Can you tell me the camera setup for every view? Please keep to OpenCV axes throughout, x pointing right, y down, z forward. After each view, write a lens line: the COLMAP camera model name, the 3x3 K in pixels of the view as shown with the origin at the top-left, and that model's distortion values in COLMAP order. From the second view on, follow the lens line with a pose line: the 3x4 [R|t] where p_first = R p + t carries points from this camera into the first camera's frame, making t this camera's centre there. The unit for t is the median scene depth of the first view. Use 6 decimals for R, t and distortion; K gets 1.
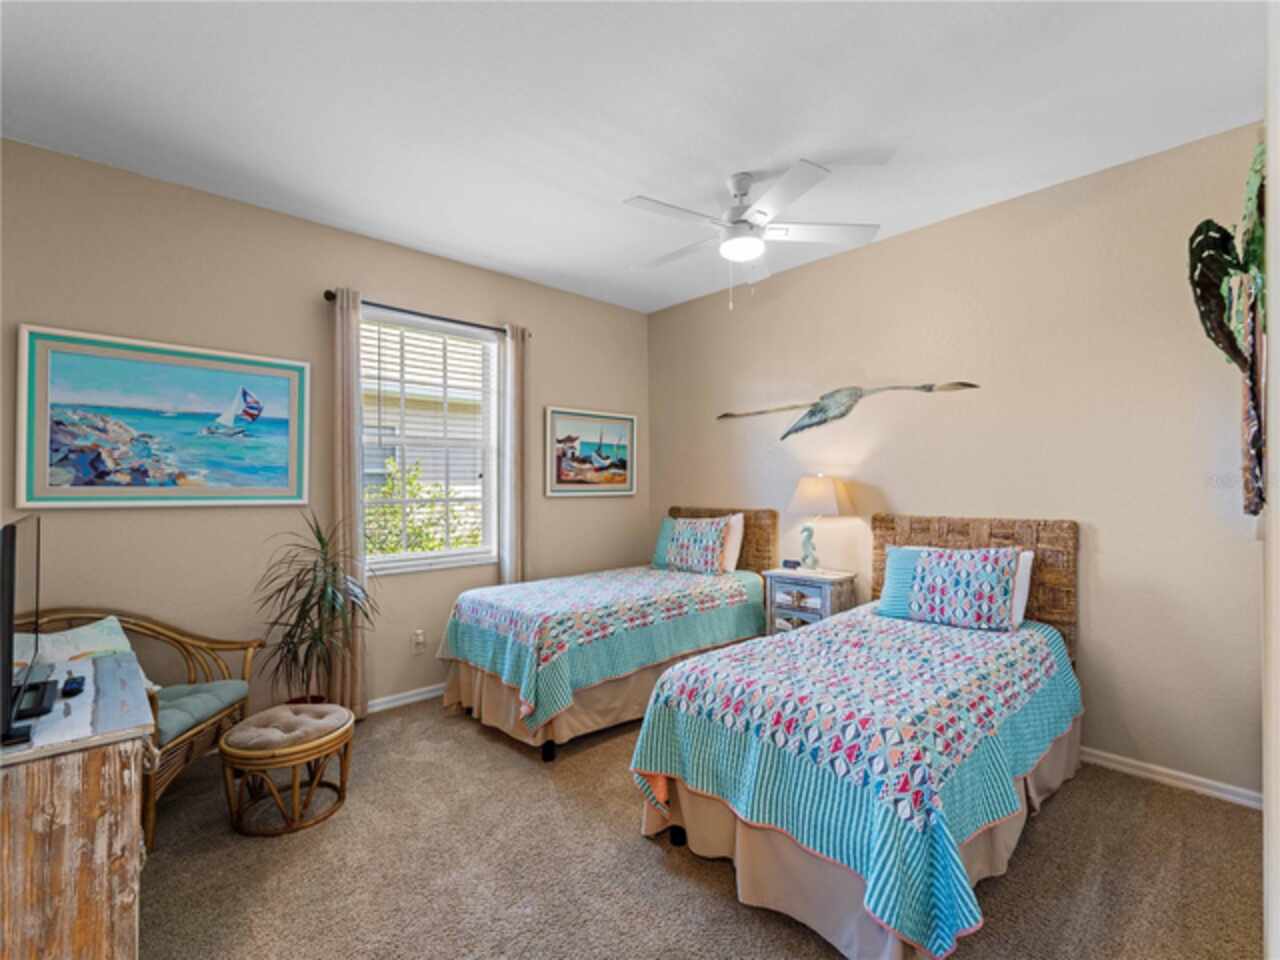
lens RADIAL K [[581.1, 0, 640.8], [0, 581.1, 481.3], [0, 0, 1]] dist [-0.002555, -0.002103]
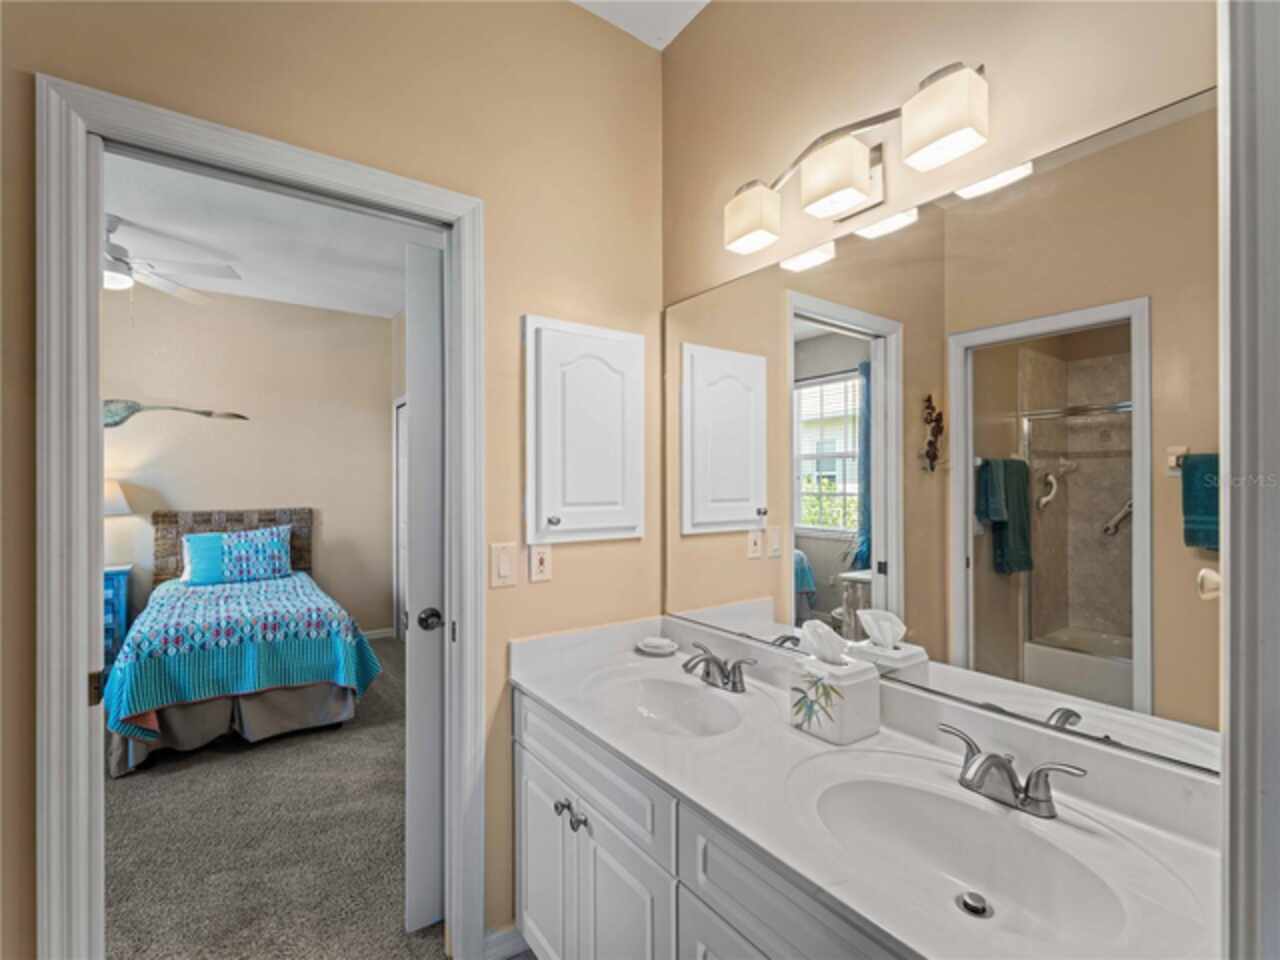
lens RADIAL K [[581.1, 0, 637.5], [0, 581.1, 482.7], [0, 0, 1]] dist [-0.002555, -0.002103]
pose [[0.135979, 0.005698, 0.990695, -0.976778], [-0.003429, 0.999980, -0.005281, 0.000312], [-0.990706, -0.002679, 0.135995, -0.219246]]
